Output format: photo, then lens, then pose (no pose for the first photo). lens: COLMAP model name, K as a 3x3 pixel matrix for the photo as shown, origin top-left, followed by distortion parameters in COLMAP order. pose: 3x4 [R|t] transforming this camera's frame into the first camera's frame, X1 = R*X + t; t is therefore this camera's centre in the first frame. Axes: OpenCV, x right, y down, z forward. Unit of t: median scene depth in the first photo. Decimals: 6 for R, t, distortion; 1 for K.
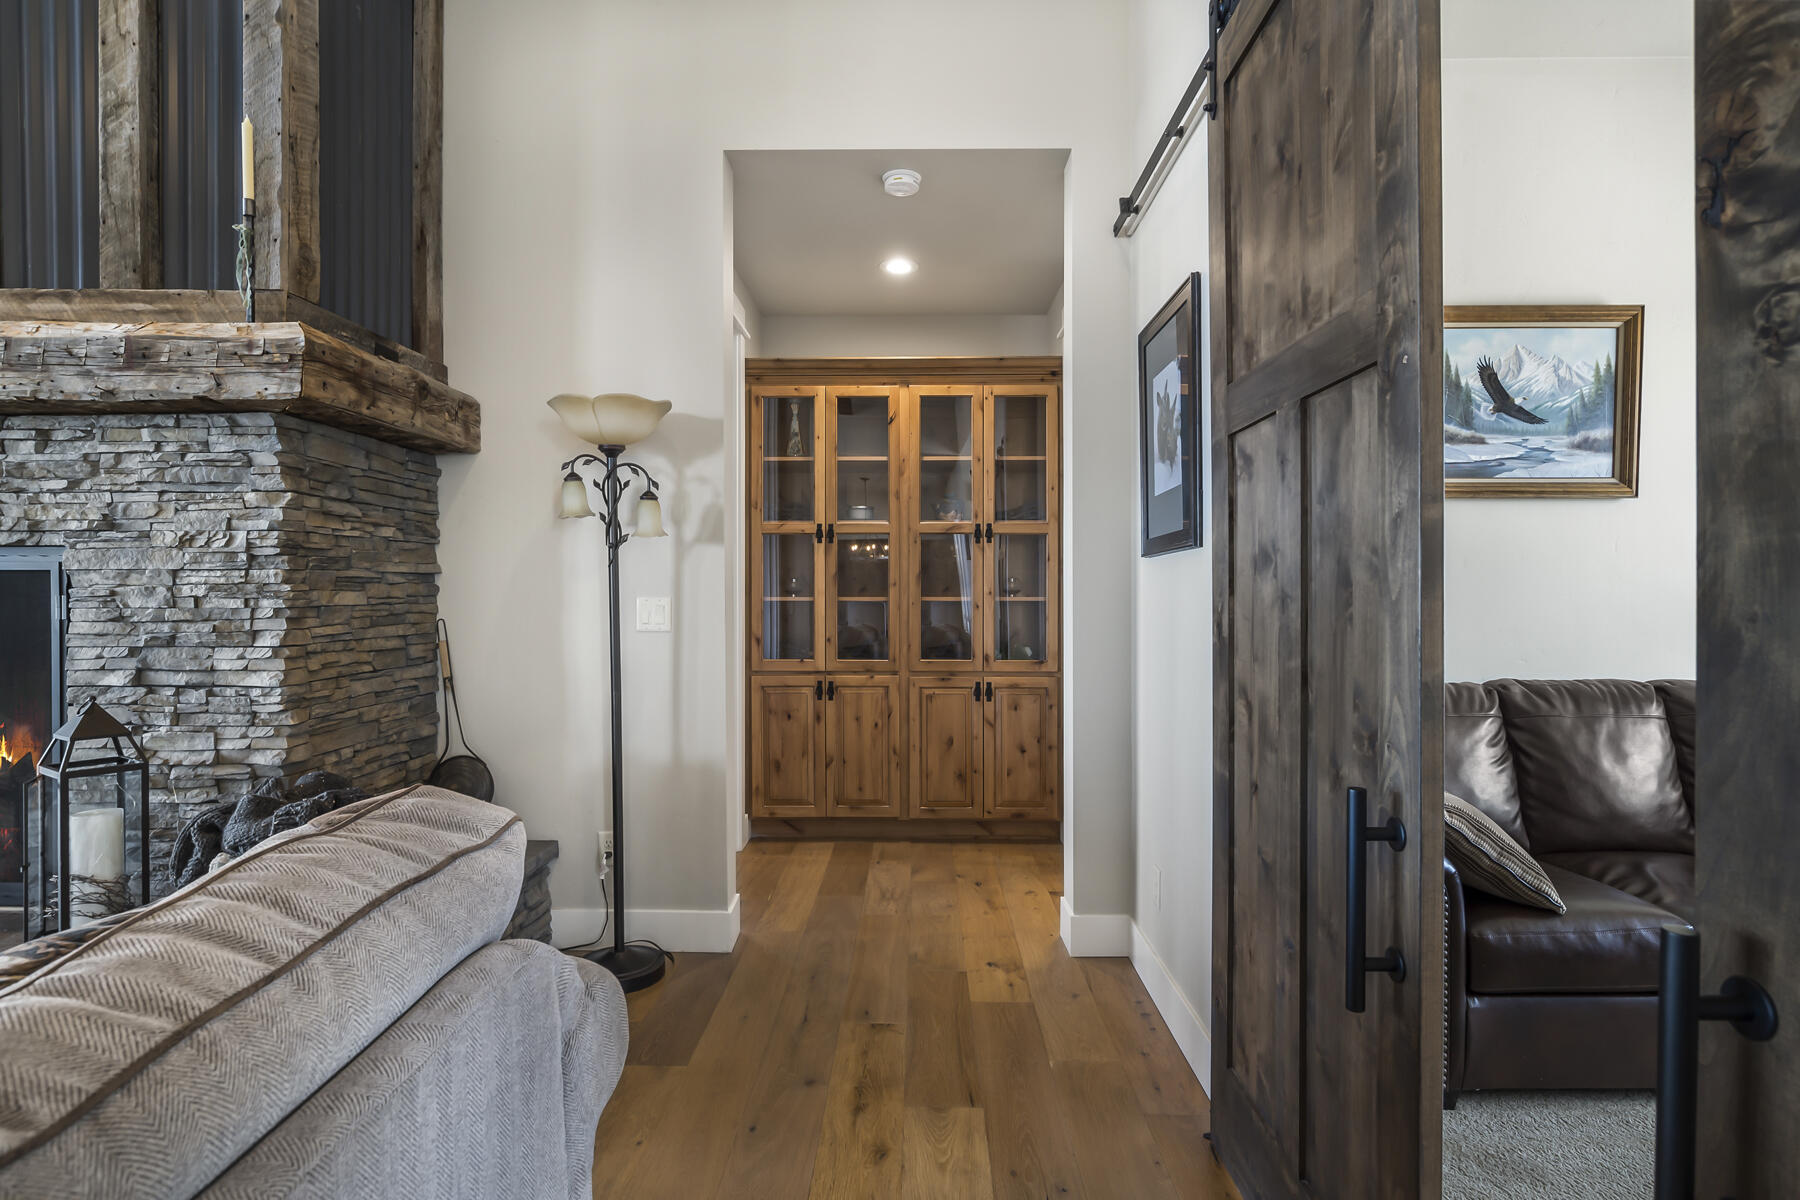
lens RADIAL K [[895.6, 0, 905.3], [0, 895.6, 597.3], [0, 0, 1]] dist [-0.012807, 0.000585]
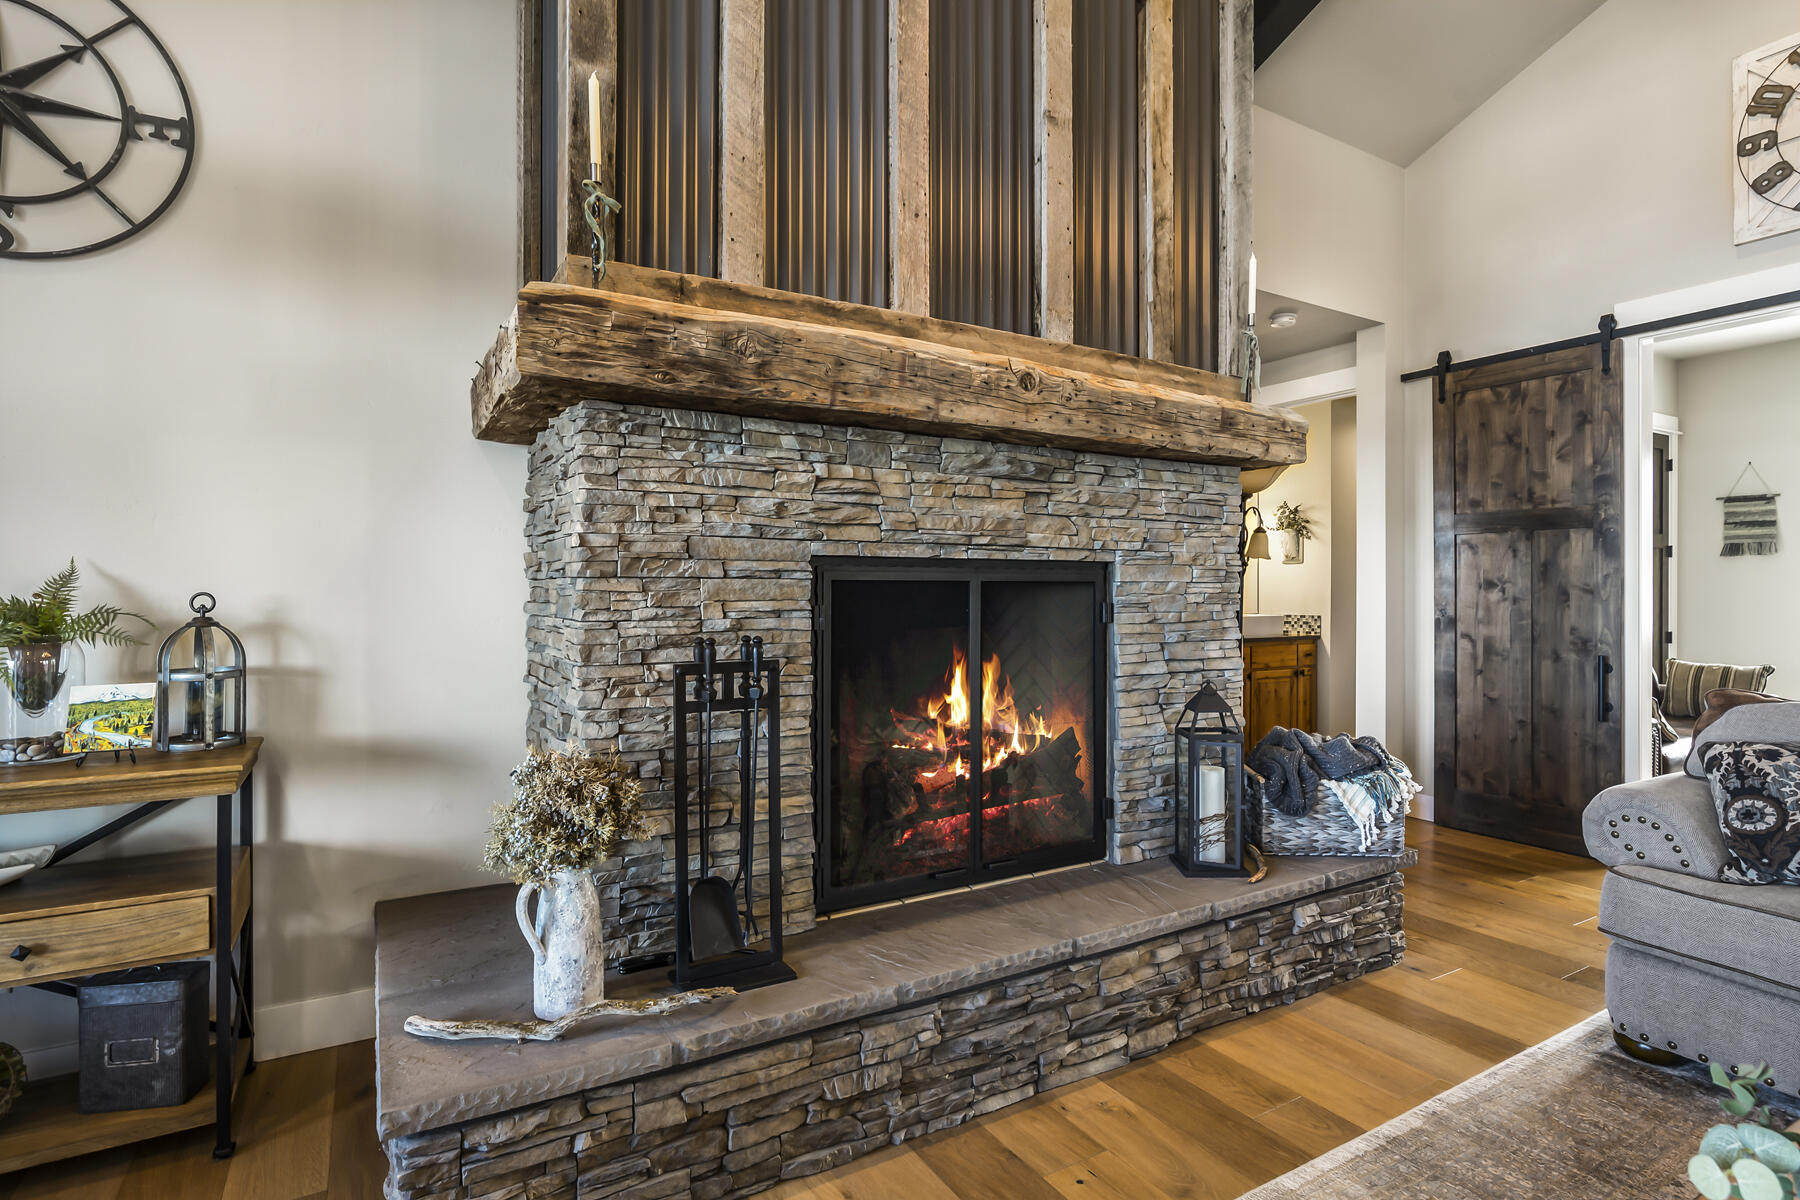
lens RADIAL K [[906.7, 0, 898.2], [0, 906.7, 587.5], [0, 0, 1]] dist [-0.015612, 0.001833]
pose [[0.854569, 0.000573, 0.519337, -1.867978], [0.004453, 0.999955, -0.008430, -0.014119], [-0.519318, 0.009517, 0.854528, 0.088508]]
